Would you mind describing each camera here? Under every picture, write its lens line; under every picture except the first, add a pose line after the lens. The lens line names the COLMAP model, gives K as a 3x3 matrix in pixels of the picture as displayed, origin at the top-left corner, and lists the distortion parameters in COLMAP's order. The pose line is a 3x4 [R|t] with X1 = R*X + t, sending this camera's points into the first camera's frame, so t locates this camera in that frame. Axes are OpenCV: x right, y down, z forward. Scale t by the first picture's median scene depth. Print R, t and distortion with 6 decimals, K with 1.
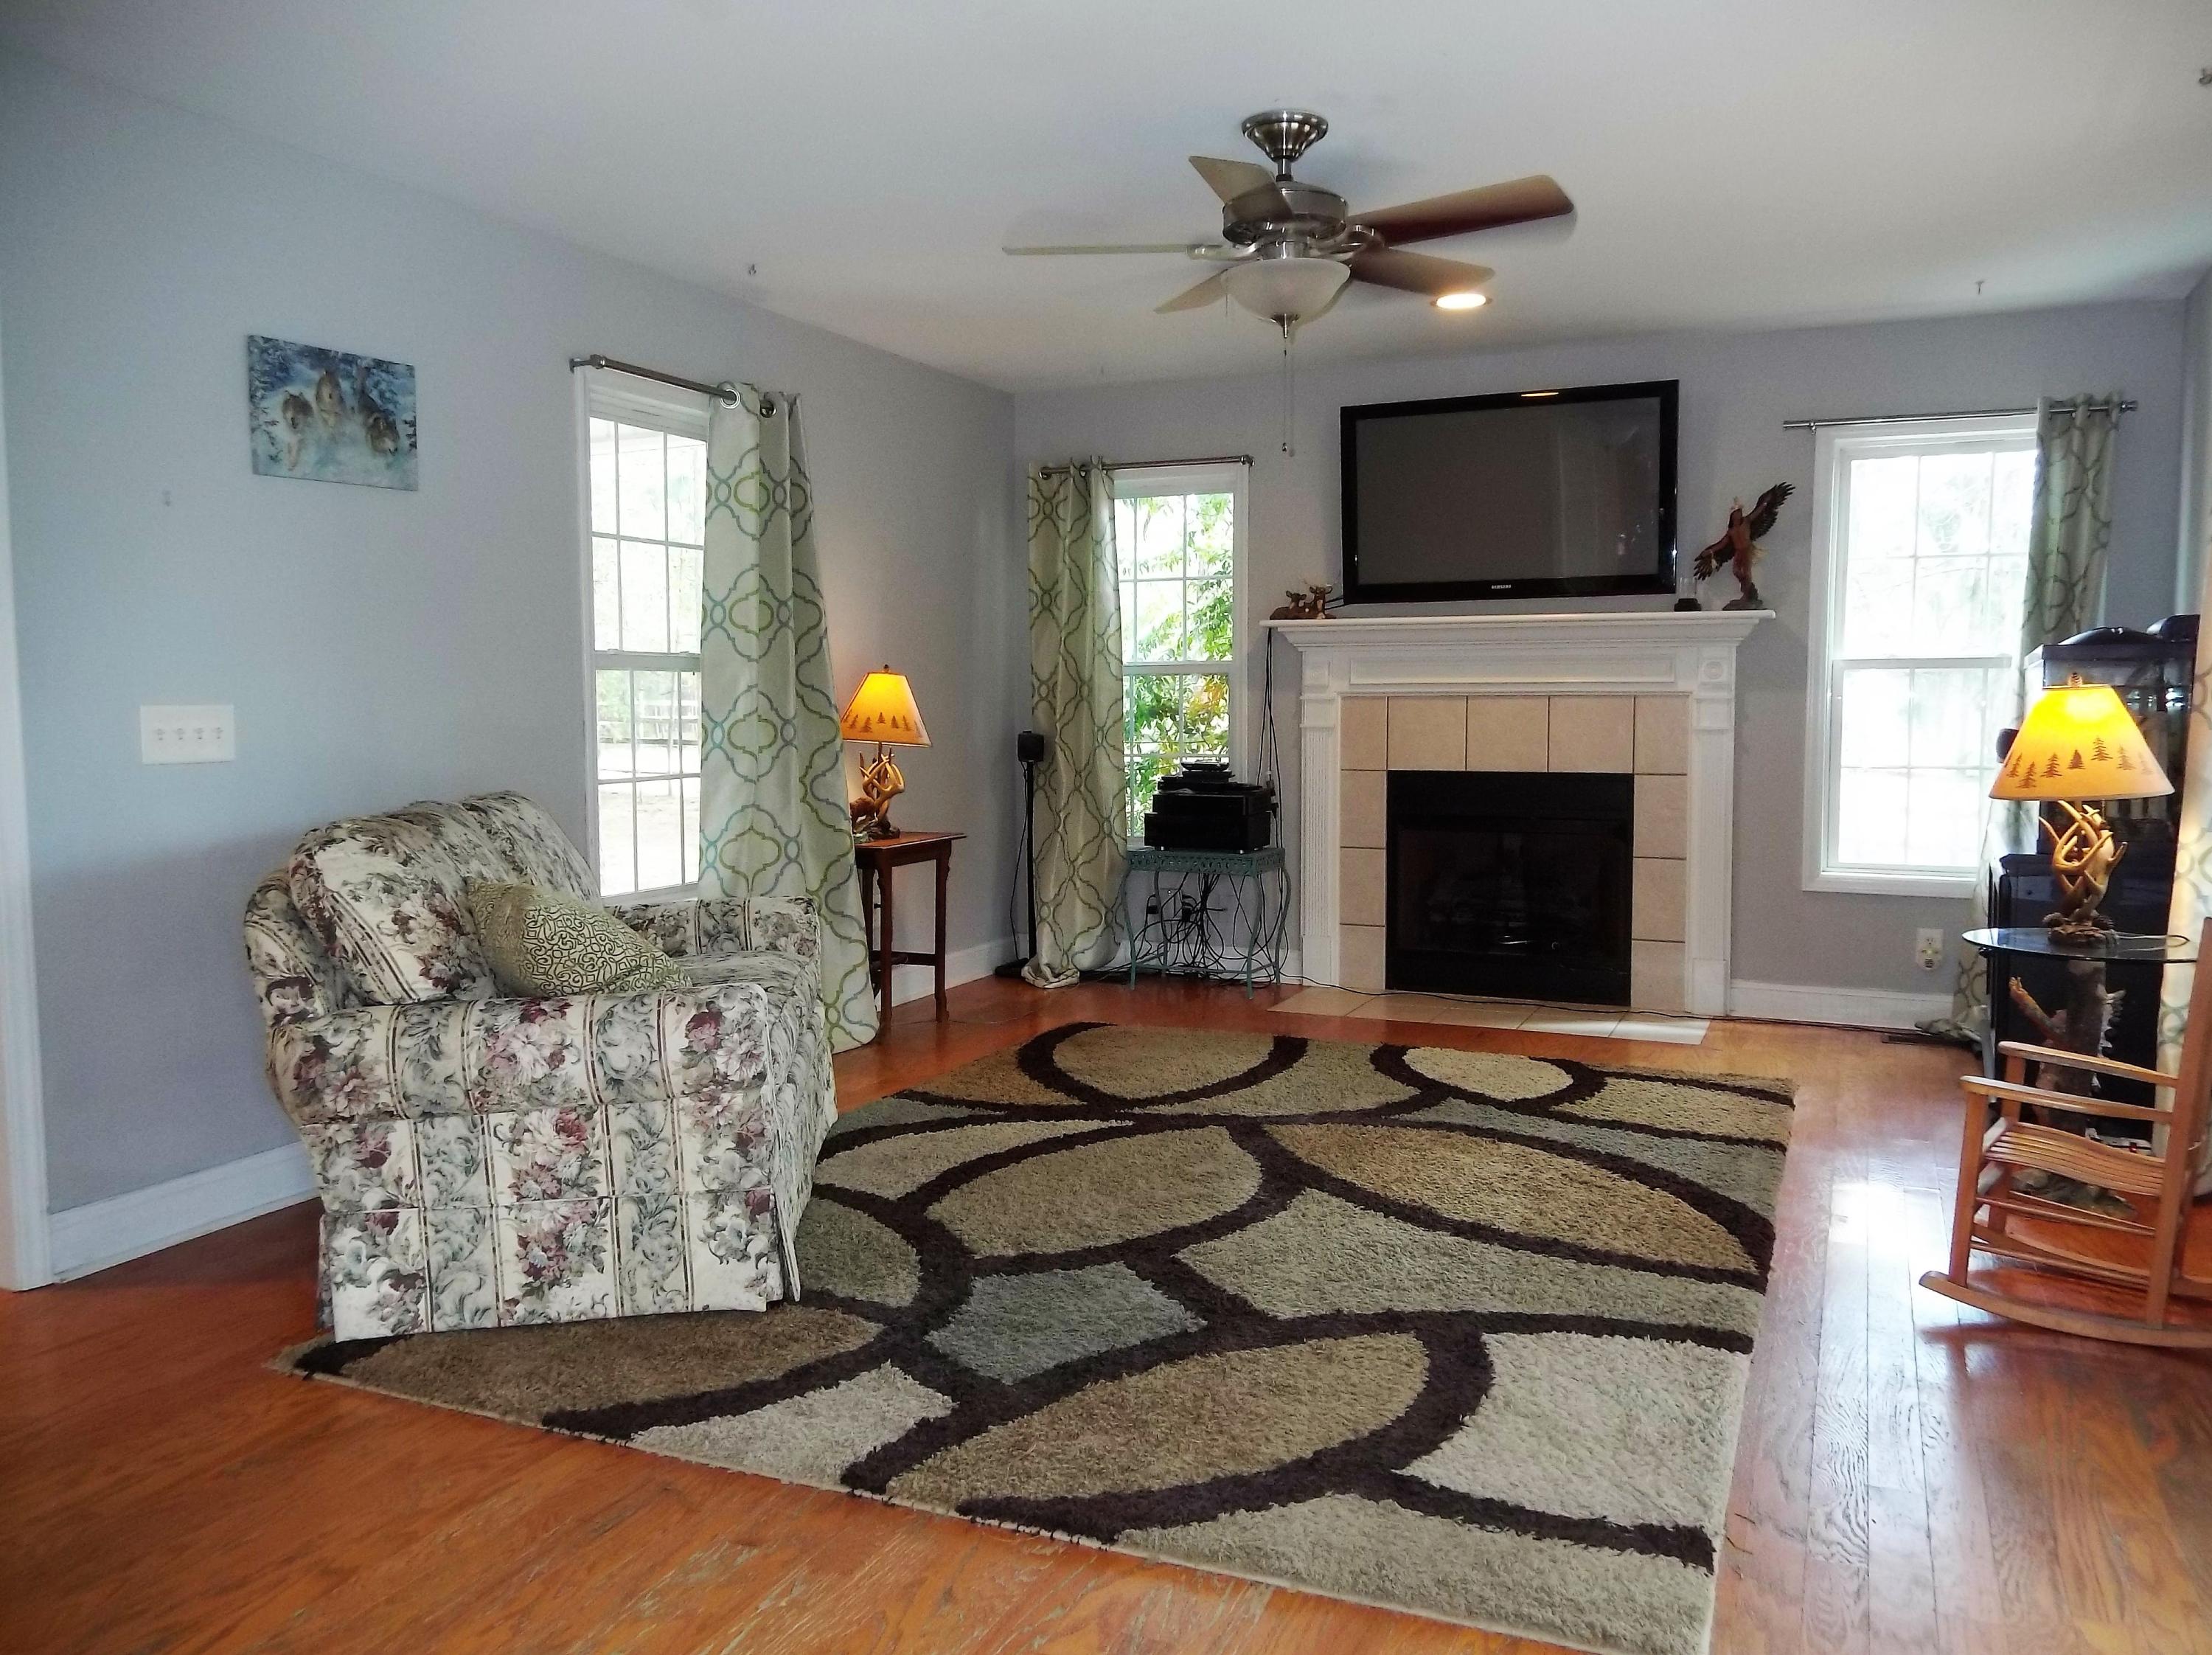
lens RADIAL K [[1678.7, 0, 1106.0], [0, 1678.7, 827.5], [0, 0, 1]] dist [0.028616, -0.010221]
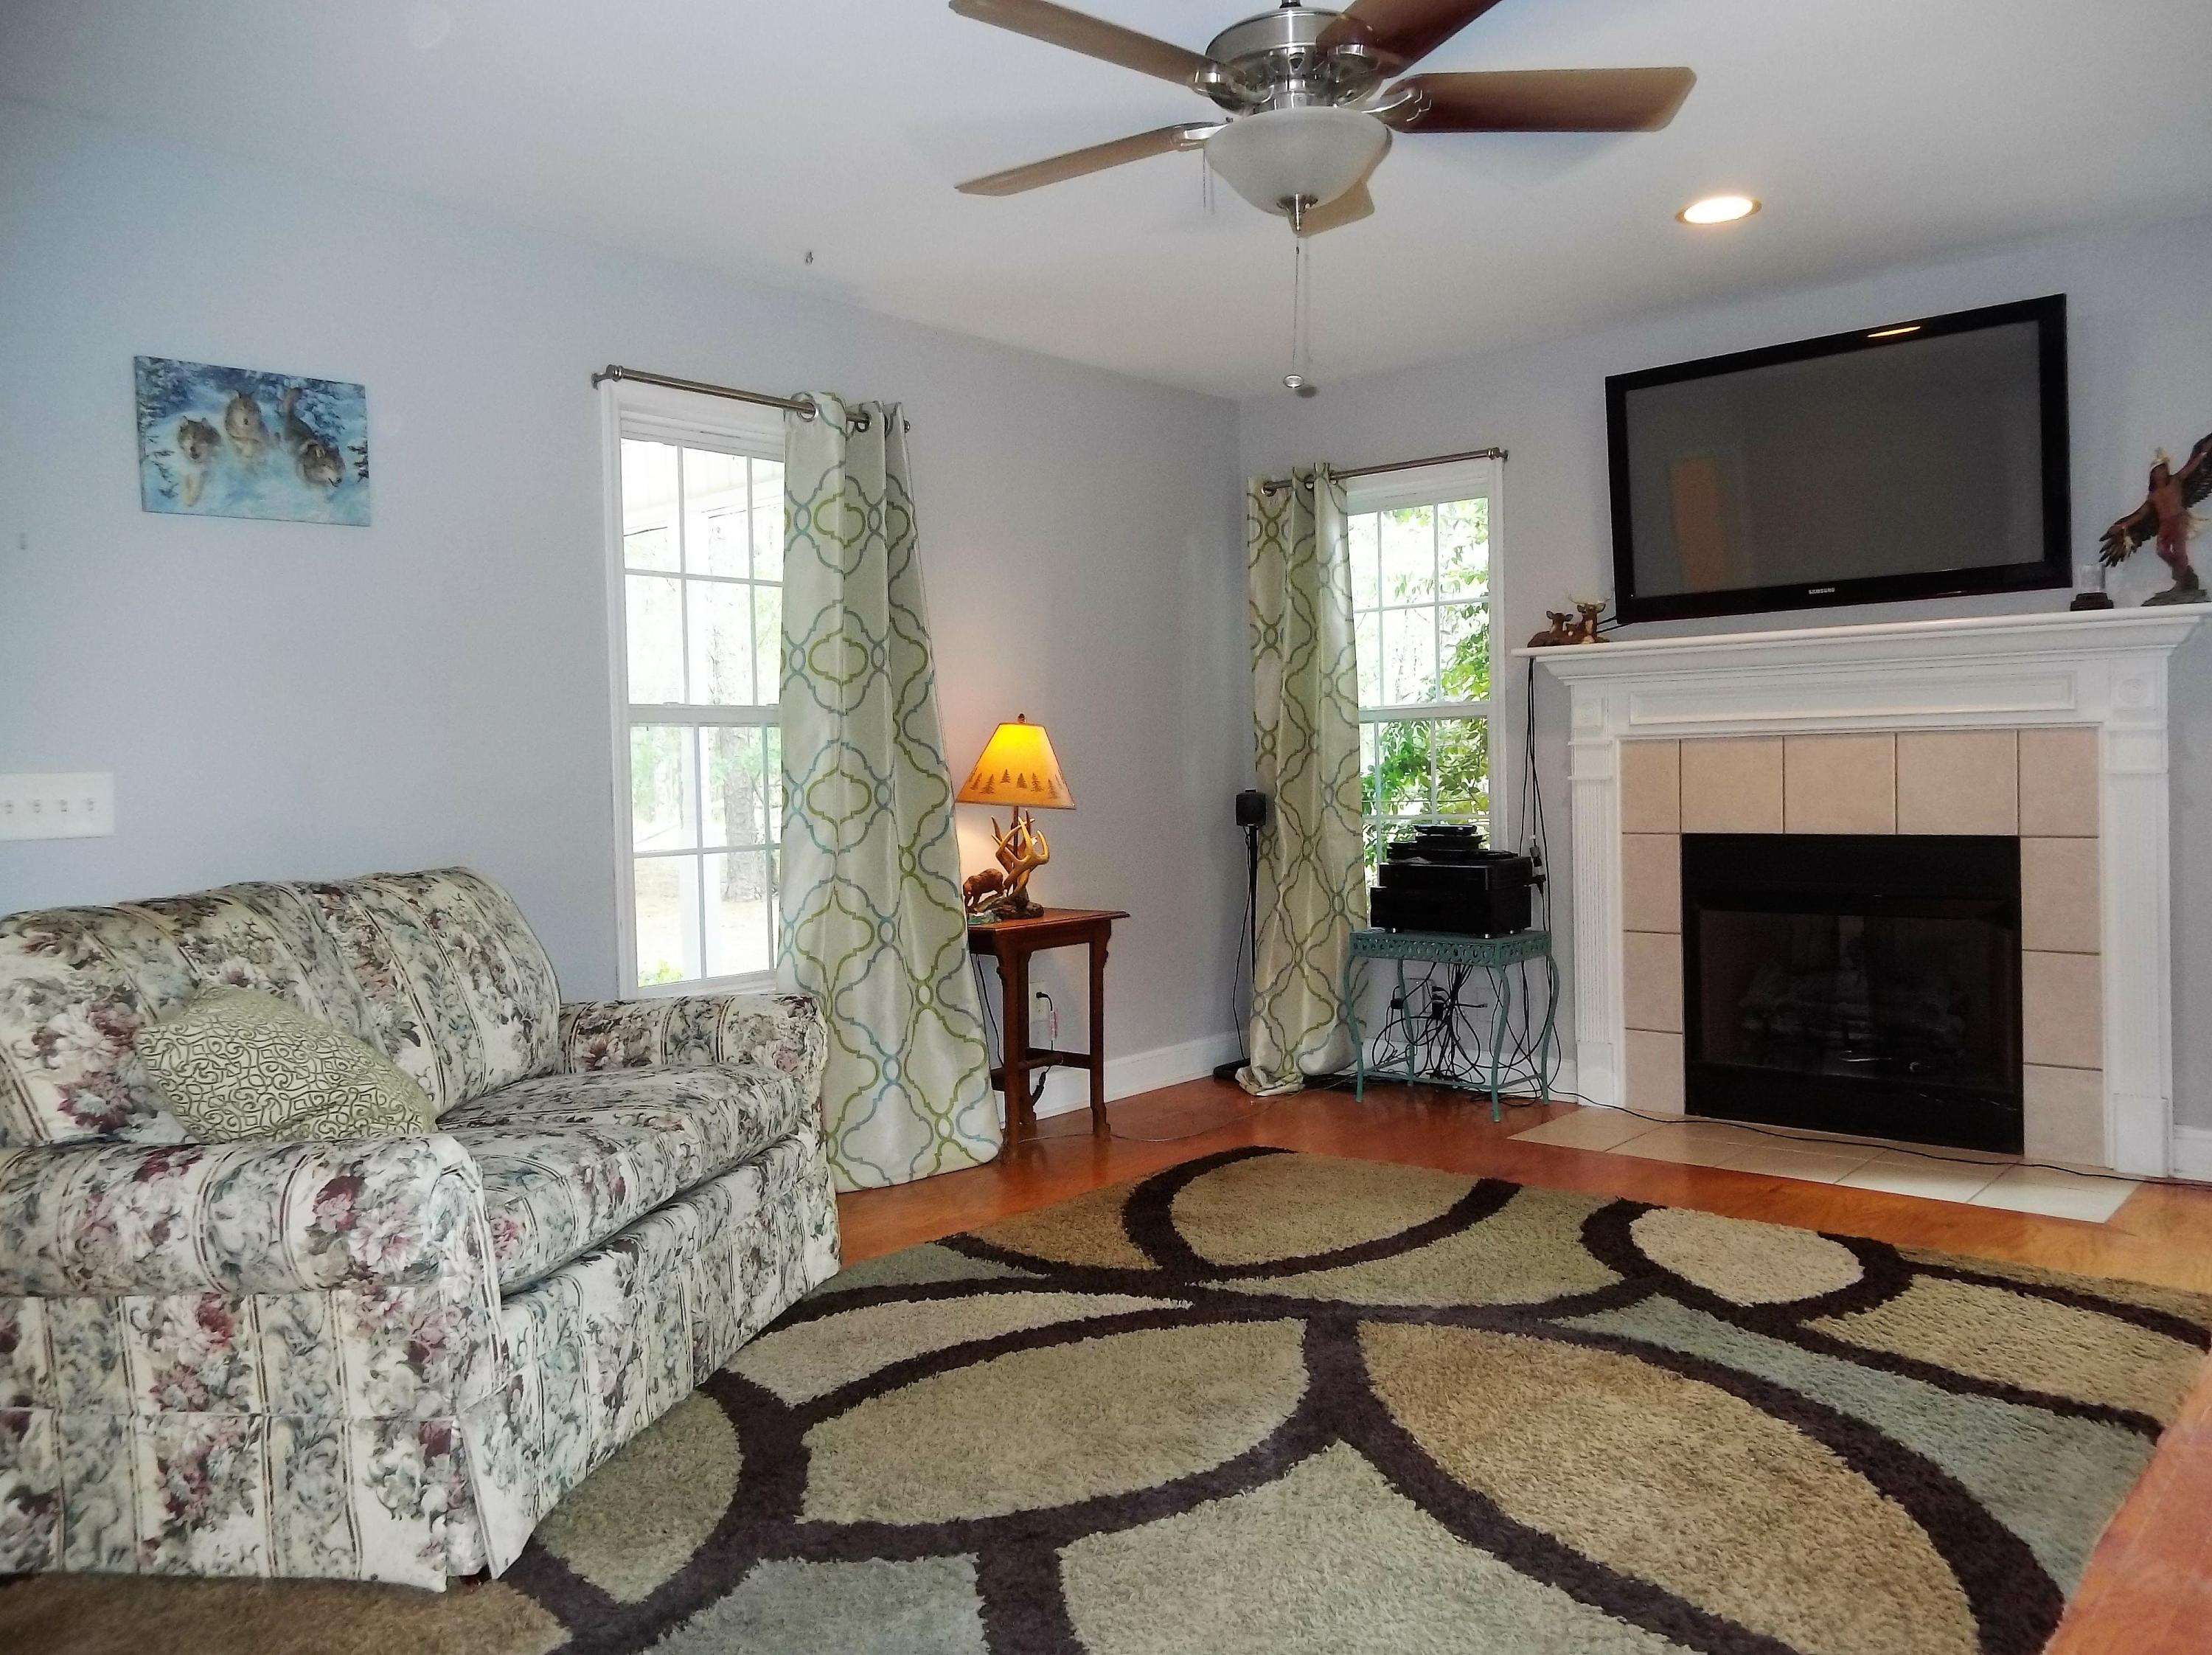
lens RADIAL K [[1678.7, 0, 1106.0], [0, 1678.7, 827.5], [0, 0, 1]] dist [0.028616, -0.010221]
pose [[0.959621, -0.007827, -0.281186, 0.184068], [-0.002433, 0.999345, -0.036120, -0.010733], [0.281284, 0.035345, 0.958973, 0.242546]]
